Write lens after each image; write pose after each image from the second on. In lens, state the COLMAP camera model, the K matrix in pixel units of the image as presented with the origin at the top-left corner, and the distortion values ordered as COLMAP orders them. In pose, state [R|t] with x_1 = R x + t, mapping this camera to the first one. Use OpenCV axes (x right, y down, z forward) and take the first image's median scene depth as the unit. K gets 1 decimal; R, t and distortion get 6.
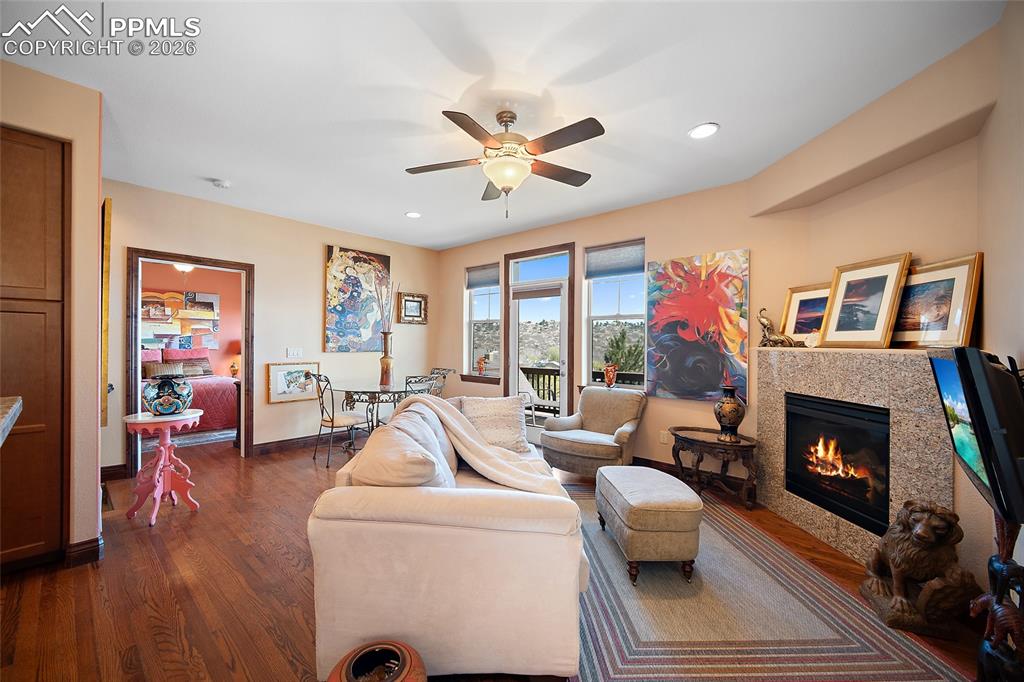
lens RADIAL K [[402.9, 0, 504.3], [0, 402.9, 344.4], [0, 0, 1]] dist [-0.001478, 0.000334]
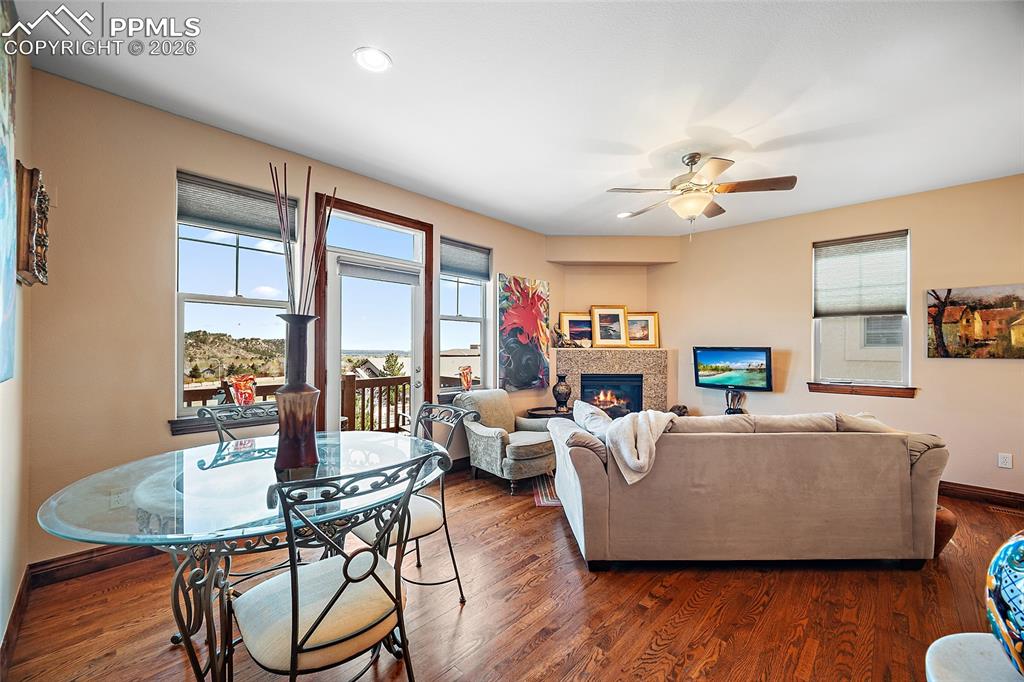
lens RADIAL K [[402.9, 0, 503.6], [0, 402.9, 346.4], [0, 0, 1]] dist [-0.001478, 0.000334]
pose [[0.038375, -0.004939, 0.999251, -0.673995], [0.000947, 0.999988, 0.004906, -0.005316], [-0.999263, 0.000758, 0.038379, 0.839794]]
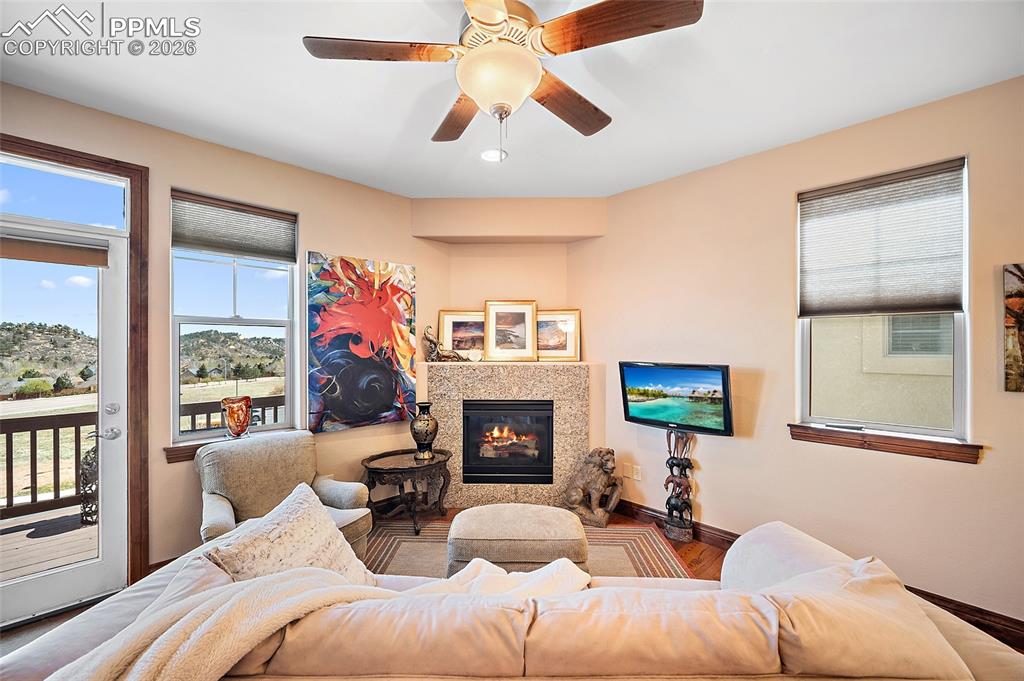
lens RADIAL K [[402.9, 0, 503.9], [0, 402.9, 344.9], [0, 0, 1]] dist [-0.001478, 0.000334]
pose [[0.067482, -0.007052, 0.997696, -0.307294], [0.005683, 0.999962, 0.006684, -0.033089], [-0.997704, 0.005219, 0.067519, 0.533402]]
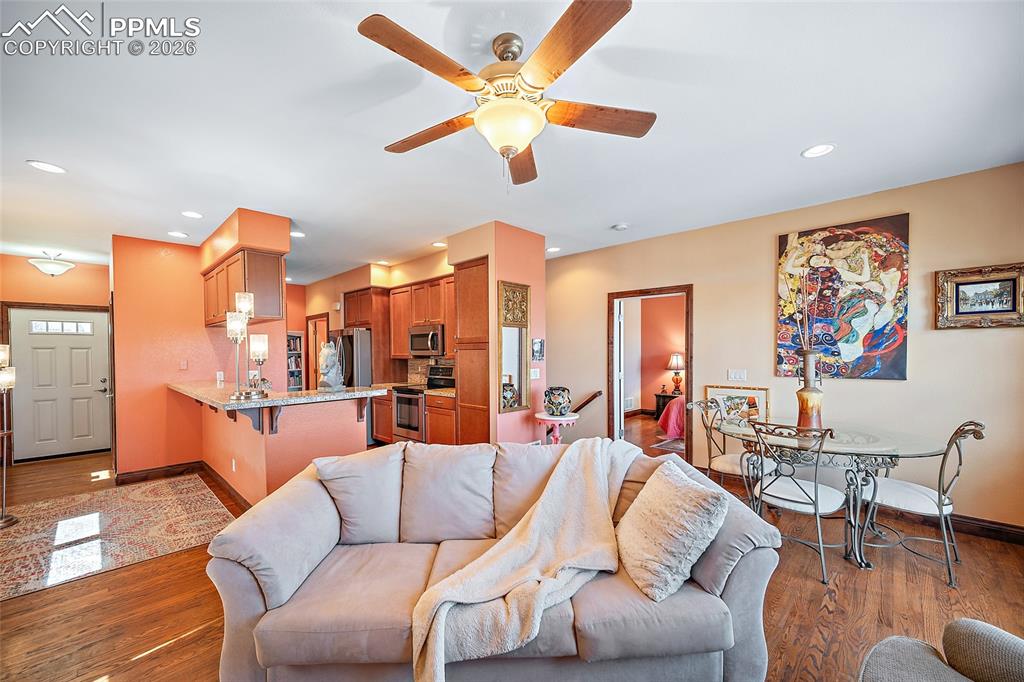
lens RADIAL K [[402.9, 0, 510.2], [0, 402.9, 357.3], [0, 0, 1]] dist [-0.001478, 0.000334]
pose [[-0.037686, 0.005143, -0.999276, 0.376561], [-0.000450, 0.999987, 0.005163, -0.022919], [0.999290, 0.000644, -0.037683, 0.575547]]
